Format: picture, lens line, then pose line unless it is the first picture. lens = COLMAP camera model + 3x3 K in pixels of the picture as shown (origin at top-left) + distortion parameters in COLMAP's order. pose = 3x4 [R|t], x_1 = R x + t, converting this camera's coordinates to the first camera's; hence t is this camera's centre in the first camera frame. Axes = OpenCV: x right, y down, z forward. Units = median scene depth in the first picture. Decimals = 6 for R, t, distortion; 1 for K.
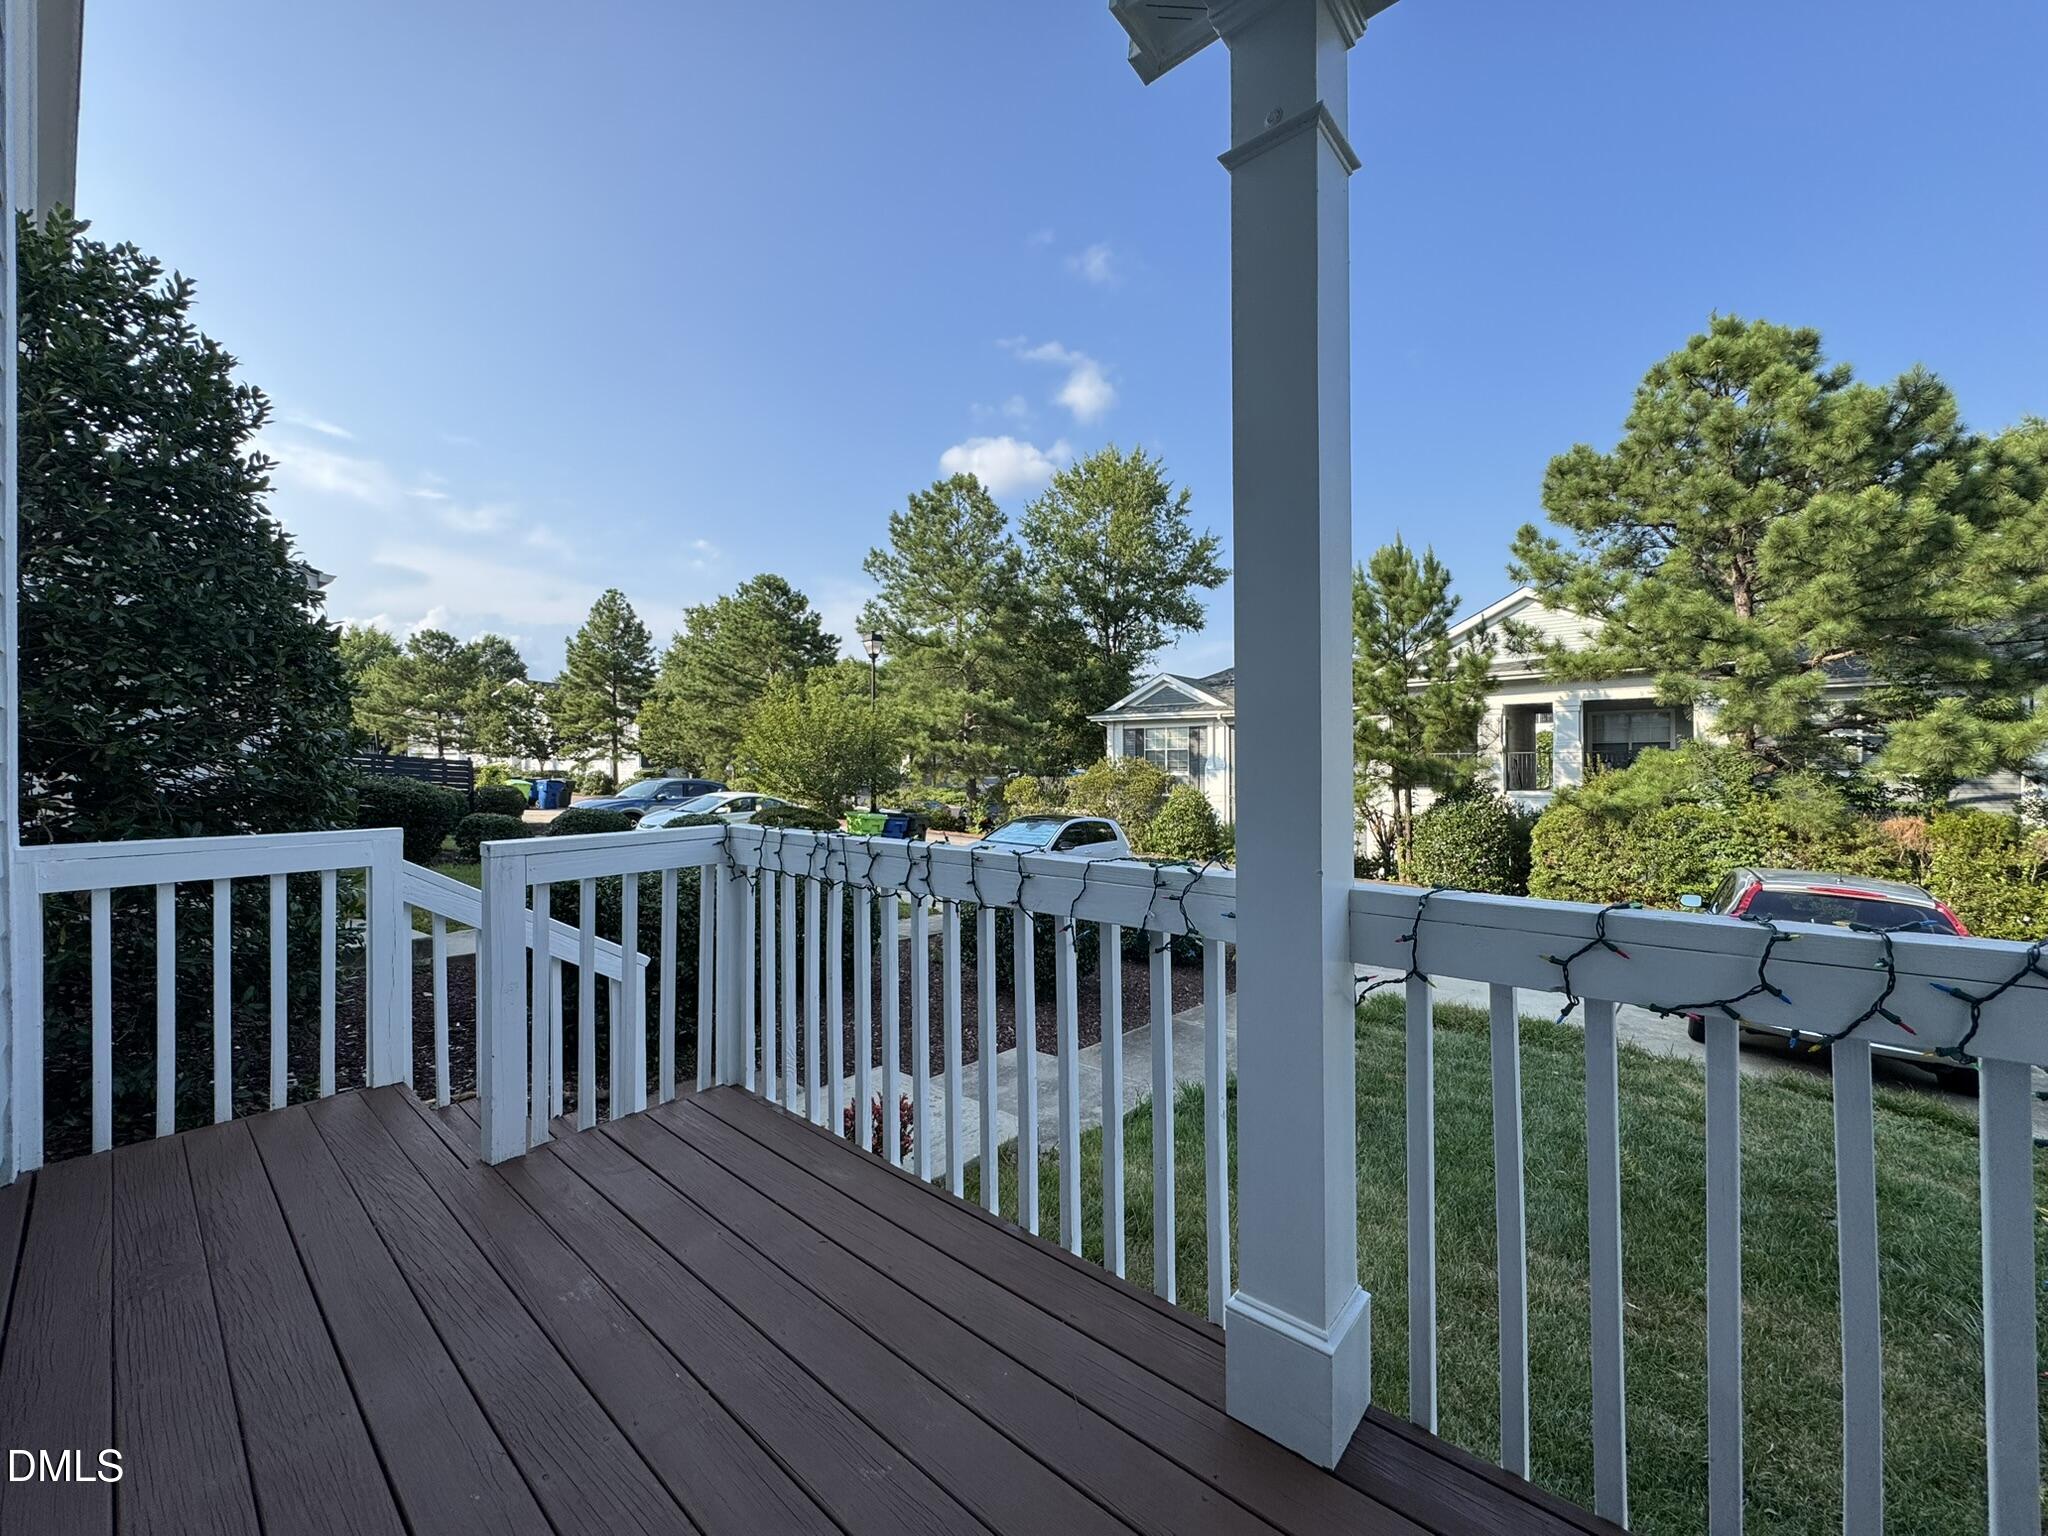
lens RADIAL K [[816.8, 0, 1020.7], [0, 816.8, 760.1], [0, 0, 1]] dist [-0.002856, 0.000358]
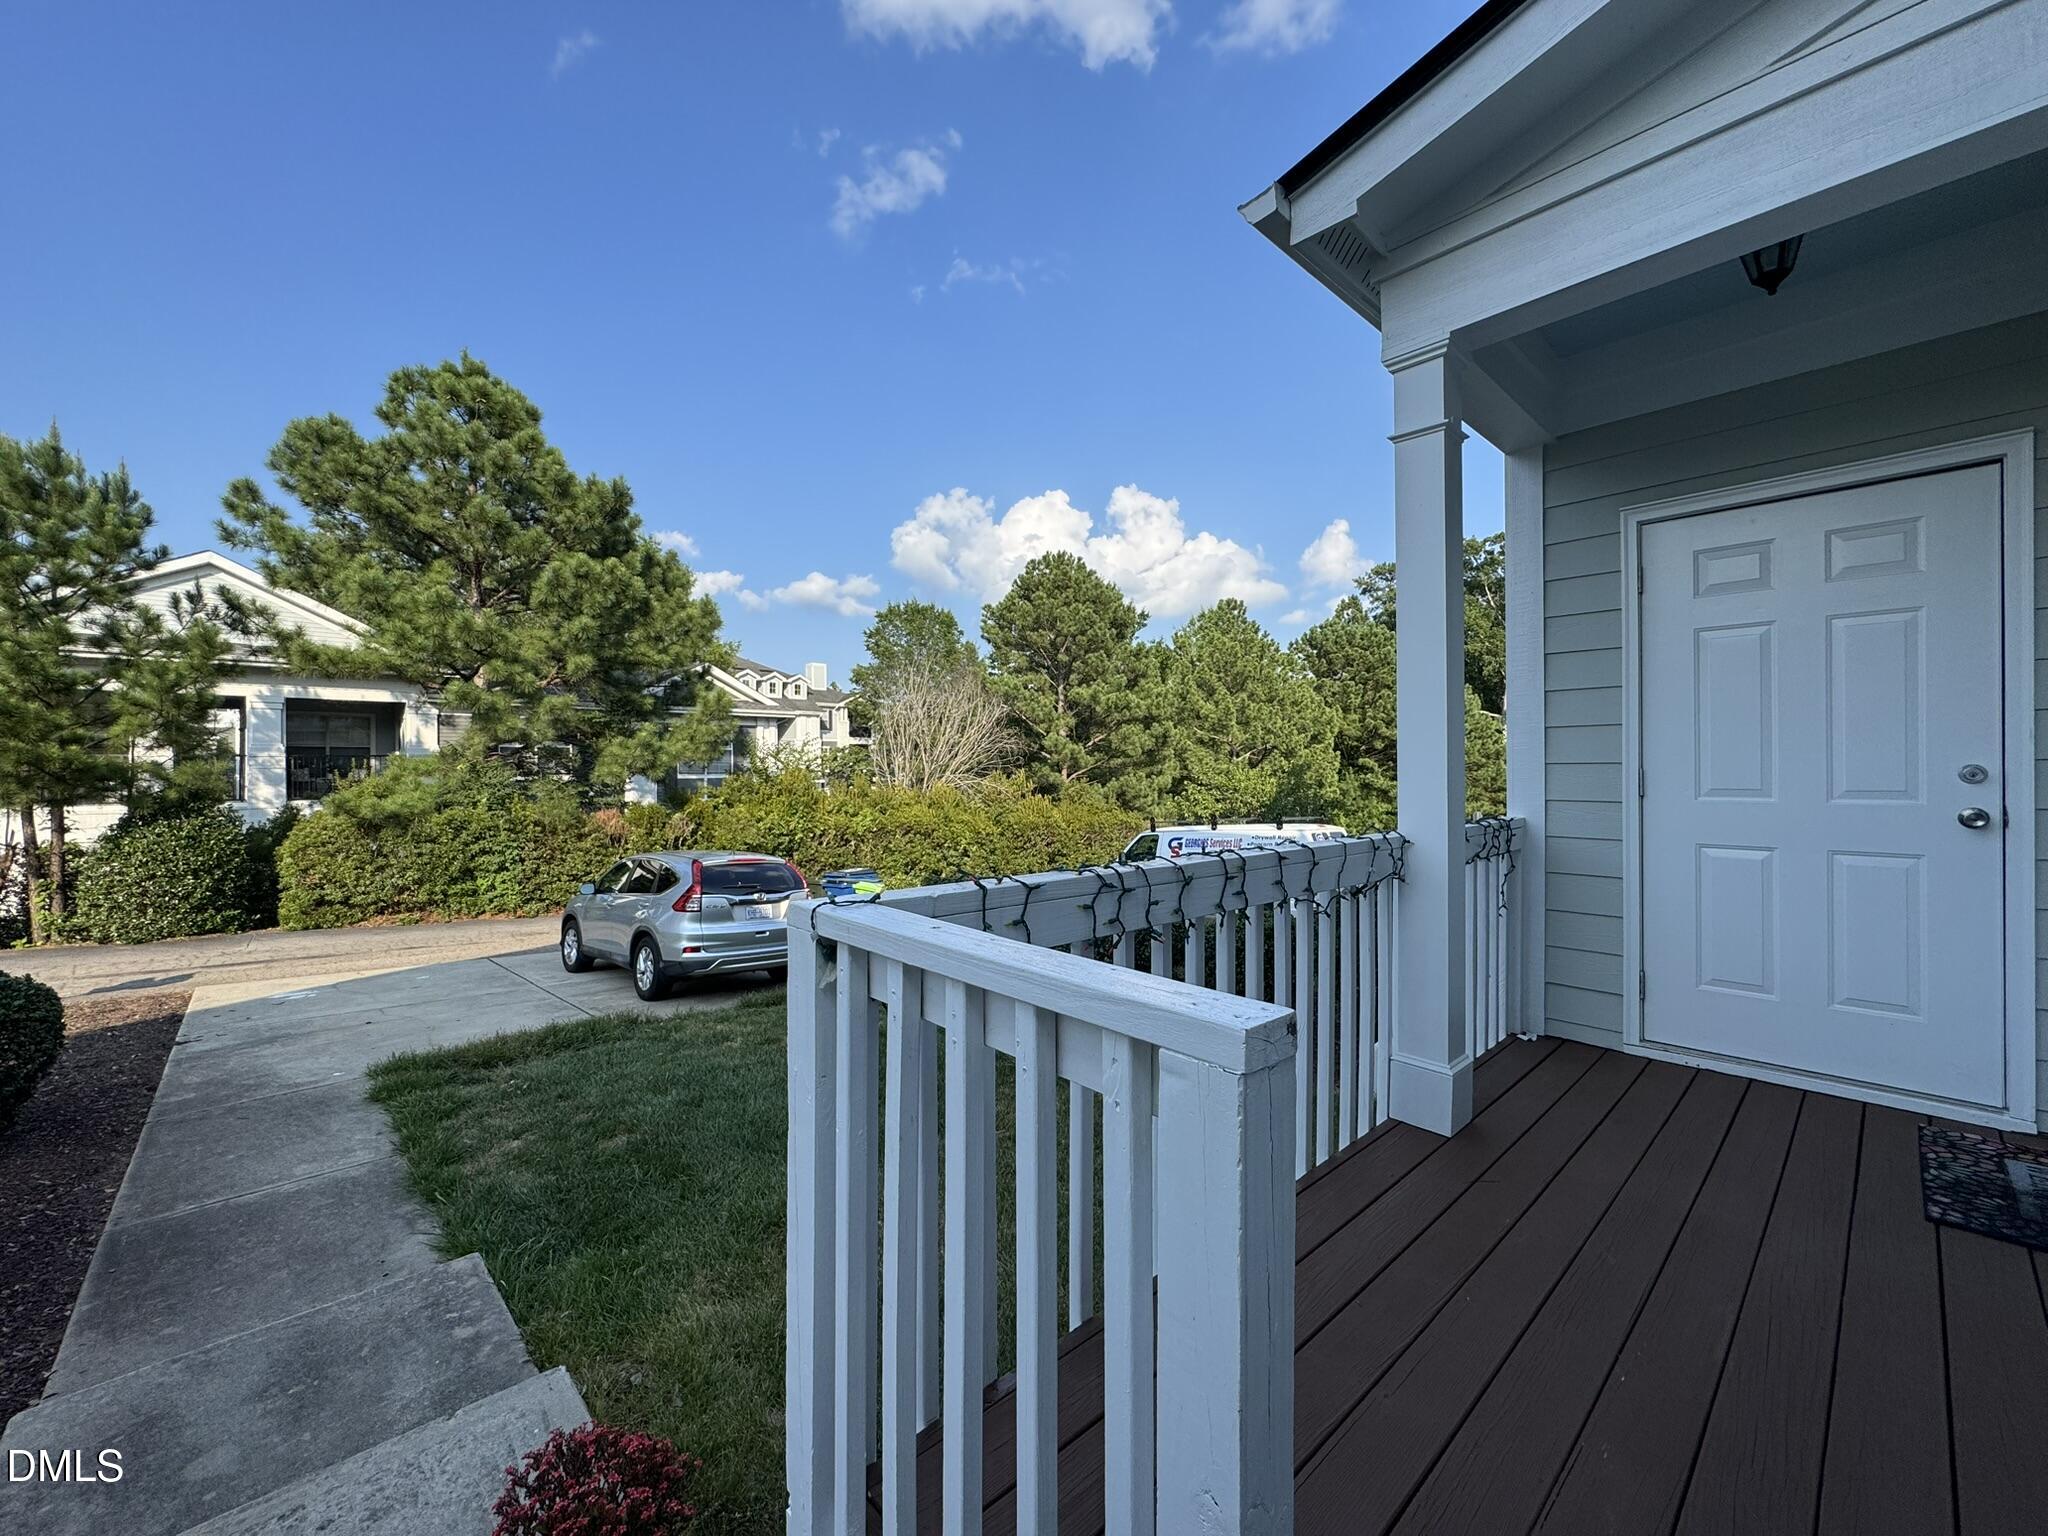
lens RADIAL K [[816.8, 0, 1026.4], [0, 816.8, 768.9], [0, 0, 1]] dist [-0.002856, 0.000358]
pose [[0.091704, 0.001884, 0.995785, -0.151682], [-0.006063, 0.999981, -0.001333, 0.000776], [-0.995768, -0.005915, 0.091714, 0.162534]]
